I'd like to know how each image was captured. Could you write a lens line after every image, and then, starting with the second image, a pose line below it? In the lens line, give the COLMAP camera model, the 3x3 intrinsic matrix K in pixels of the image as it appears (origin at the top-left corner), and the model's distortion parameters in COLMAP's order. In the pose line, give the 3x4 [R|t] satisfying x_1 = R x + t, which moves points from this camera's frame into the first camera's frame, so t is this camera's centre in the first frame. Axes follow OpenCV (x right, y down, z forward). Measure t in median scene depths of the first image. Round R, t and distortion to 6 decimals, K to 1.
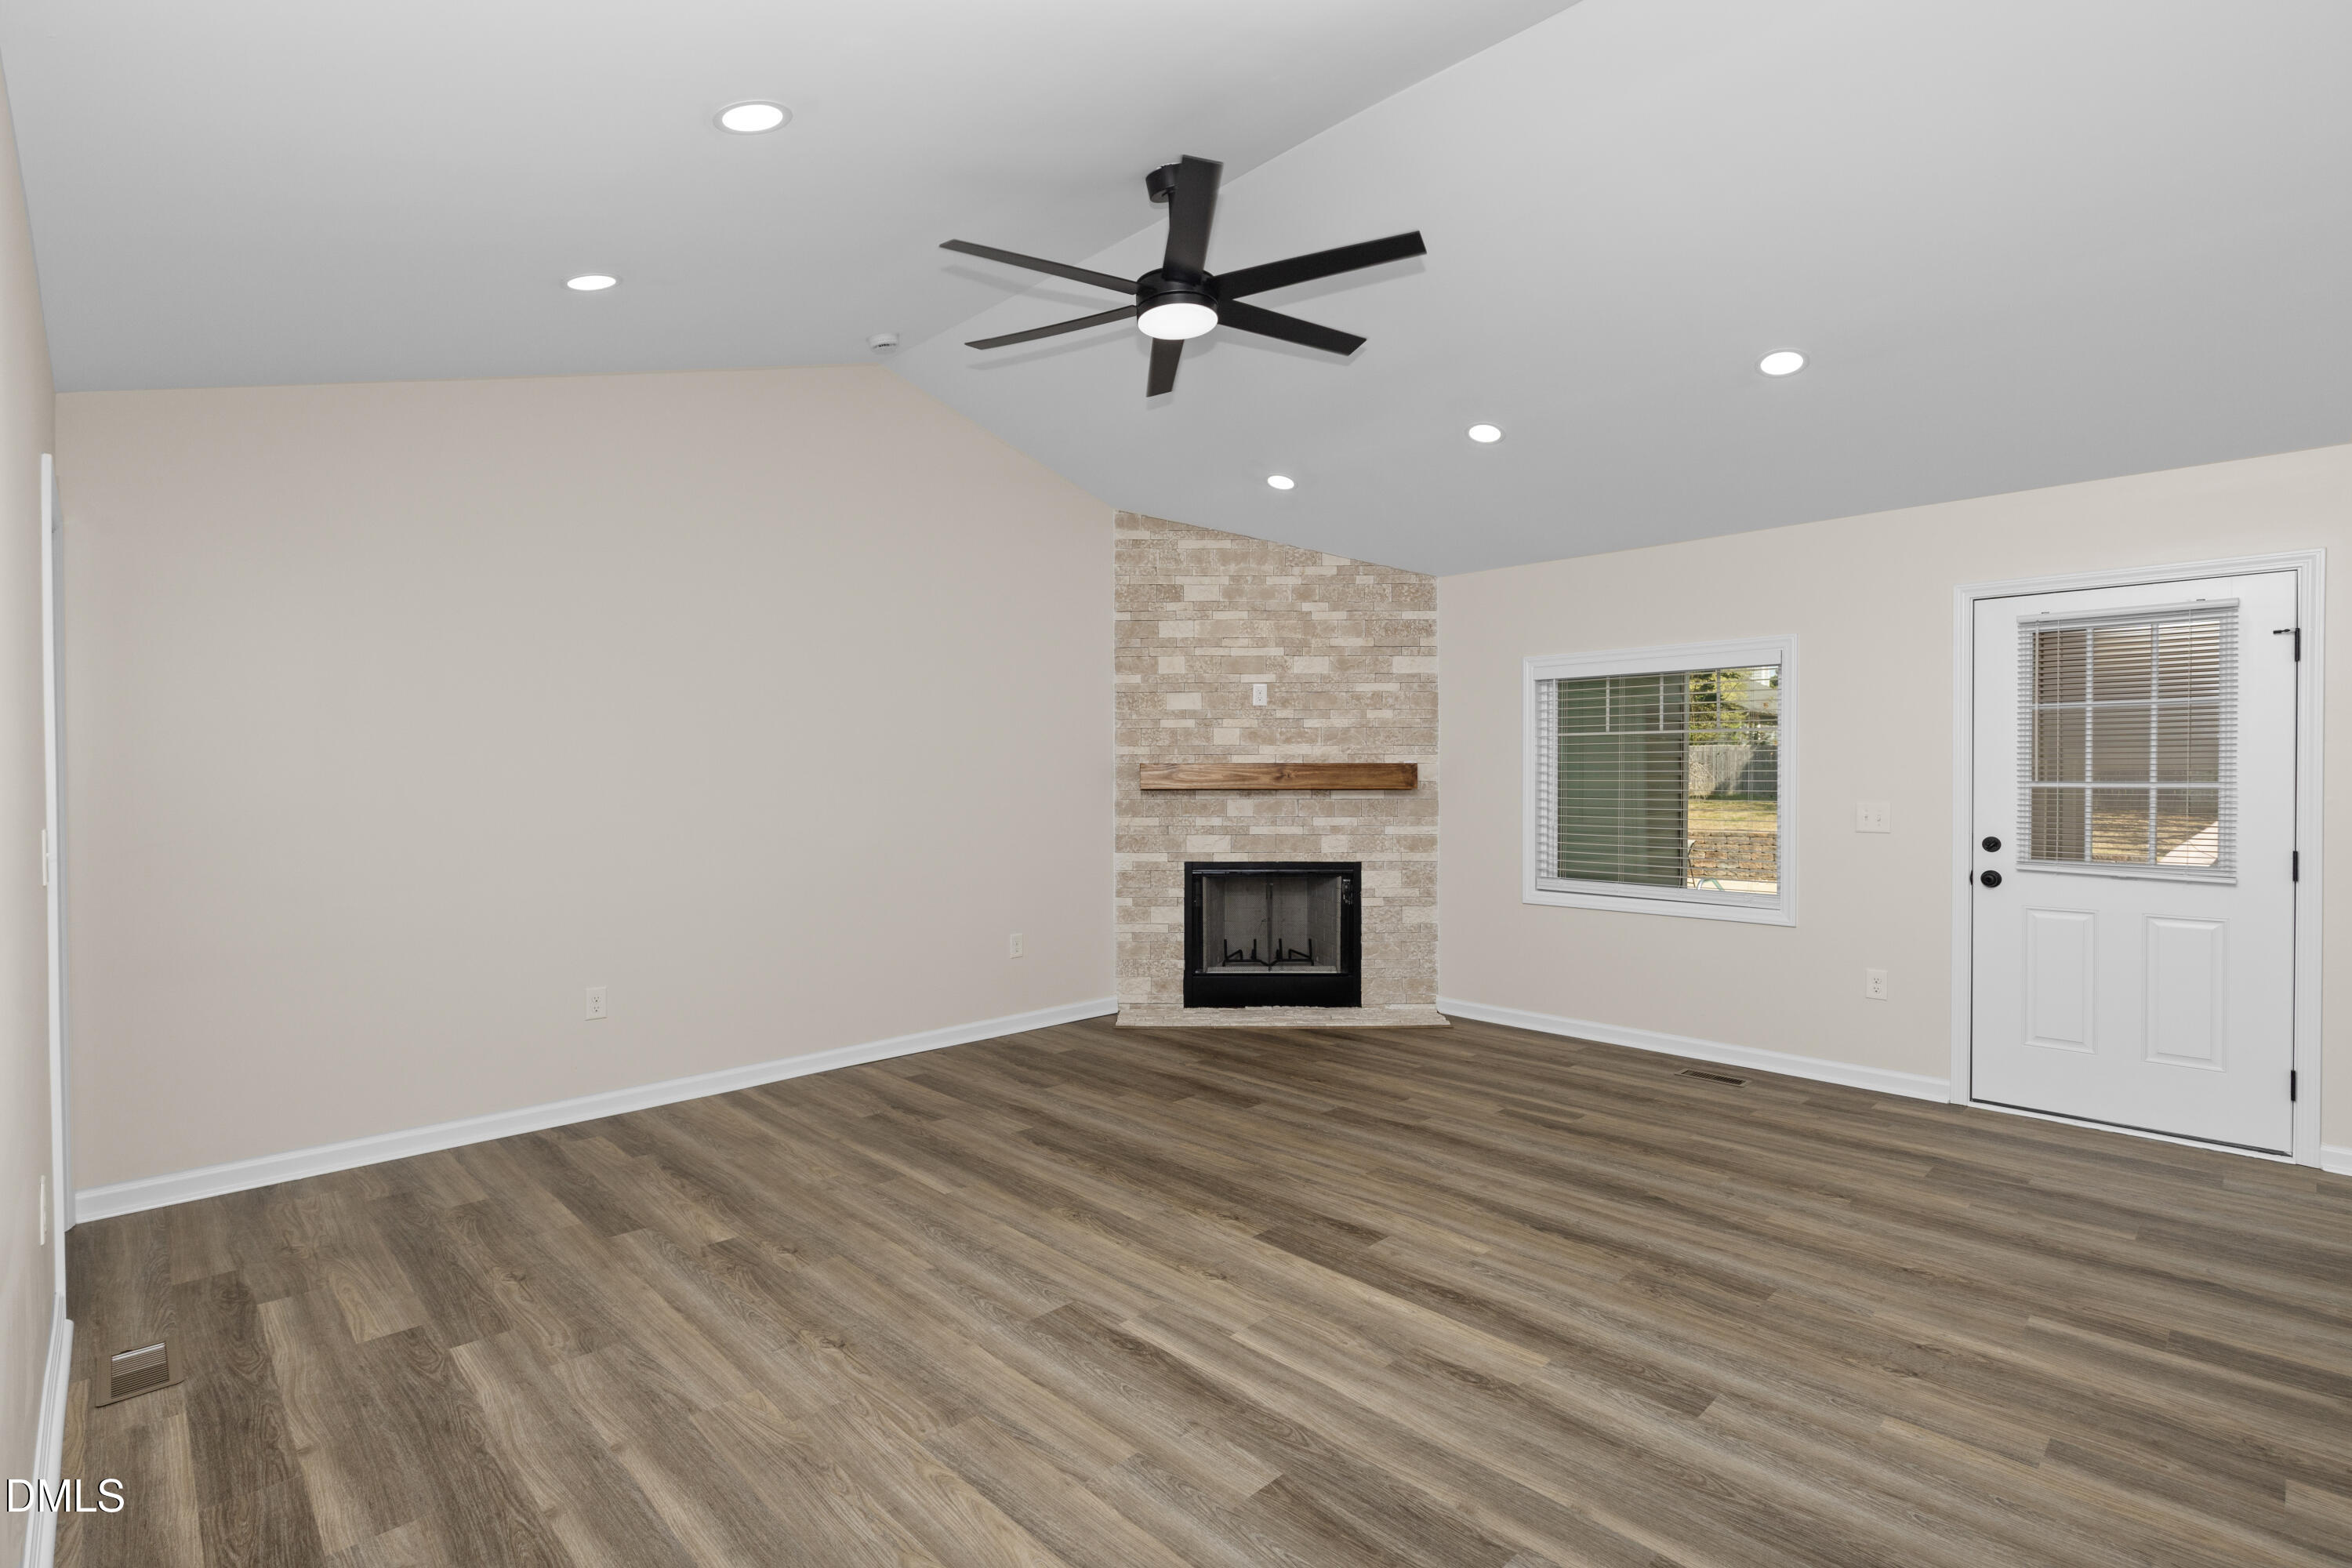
lens RADIAL K [[1091.5, 0, 1176.0], [0, 1091.5, 784.0], [0, 0, 1]] dist [0.000268, -0.000391]
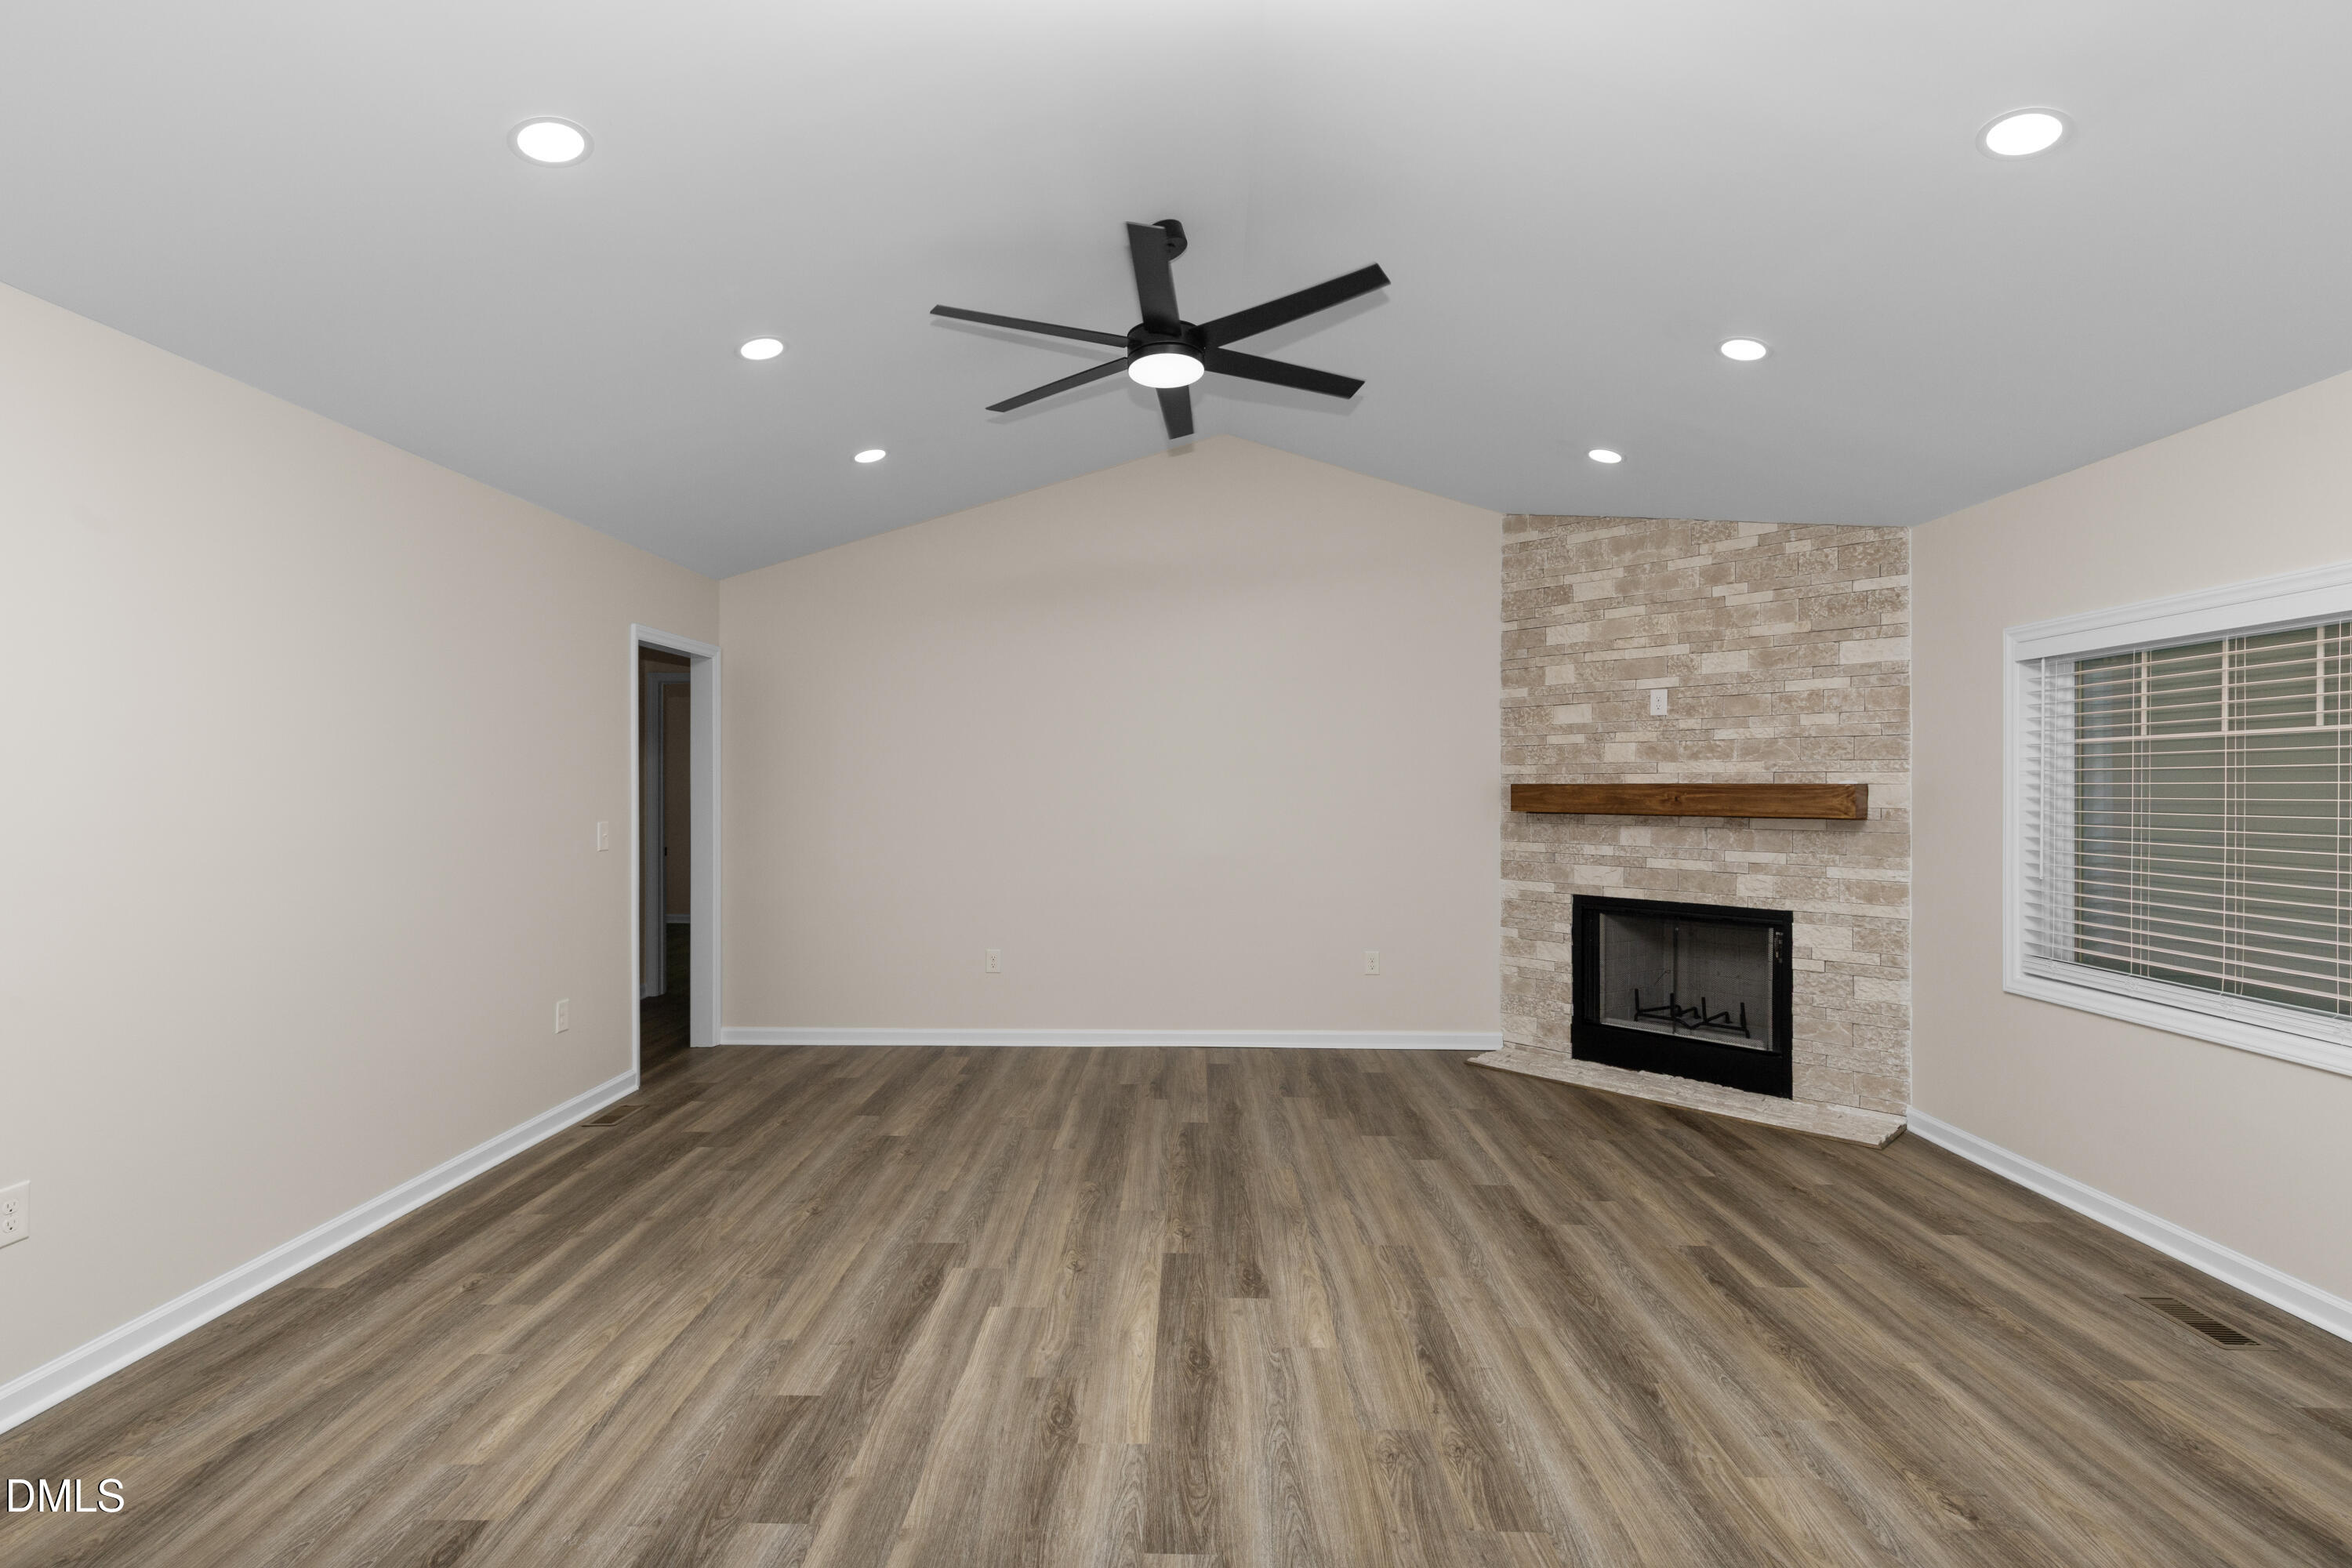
lens RADIAL K [[1075.7, 0, 1176.0], [0, 1075.7, 784.0], [0, 0, 1]] dist [0.012122, -0.000511]
pose [[0.704794, 0.001406, -0.709411, 0.405712], [-0.010789, 0.999904, -0.008737, -0.007470], [0.709330, 0.013812, 0.704741, 0.149507]]
